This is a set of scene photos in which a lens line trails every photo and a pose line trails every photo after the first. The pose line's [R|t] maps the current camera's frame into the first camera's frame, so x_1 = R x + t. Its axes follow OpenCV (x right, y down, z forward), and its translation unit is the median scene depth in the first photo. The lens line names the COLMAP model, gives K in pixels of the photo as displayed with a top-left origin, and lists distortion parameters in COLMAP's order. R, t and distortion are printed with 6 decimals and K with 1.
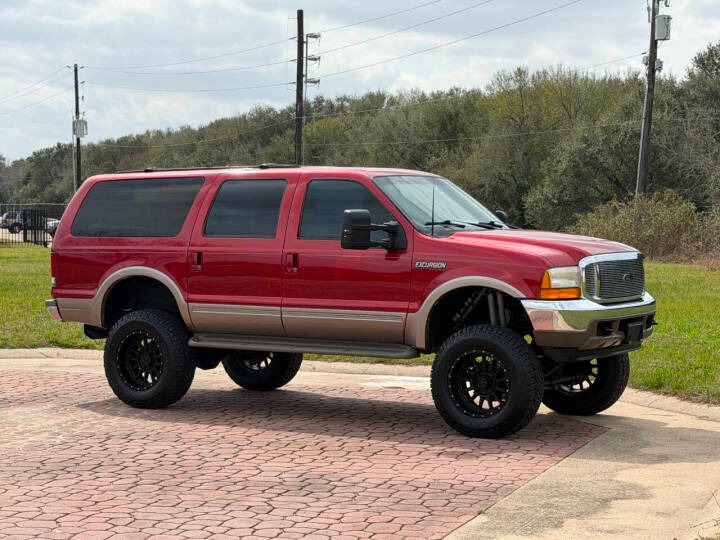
lens RADIAL K [[1523.3, 0, 360.0], [0, 1523.3, 270.0], [0, 0, 1]] dist [0.127128, -0.142040]
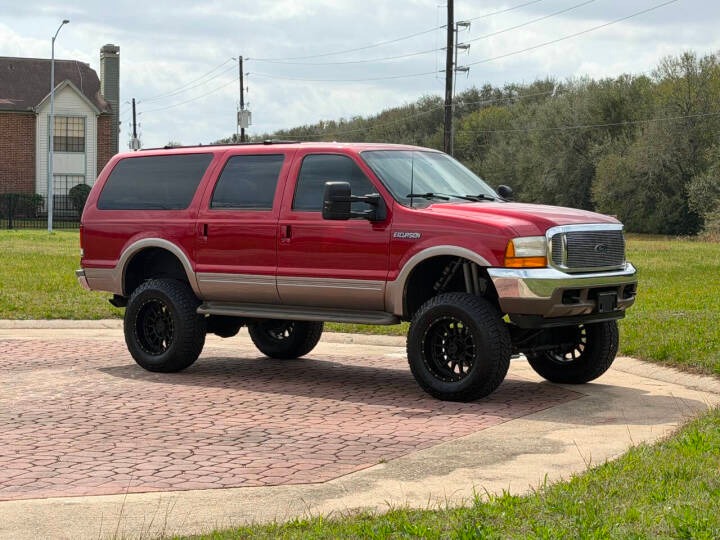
lens RADIAL K [[1523.3, 0, 360.0], [0, 1523.3, 270.0], [0, 0, 1]] dist [0.127128, -0.142040]
pose [[0.993049, 0.004809, -0.117604, 0.121536], [-0.004069, 0.999970, 0.006533, 0.012352], [0.117632, -0.006009, 0.993039, -0.032844]]
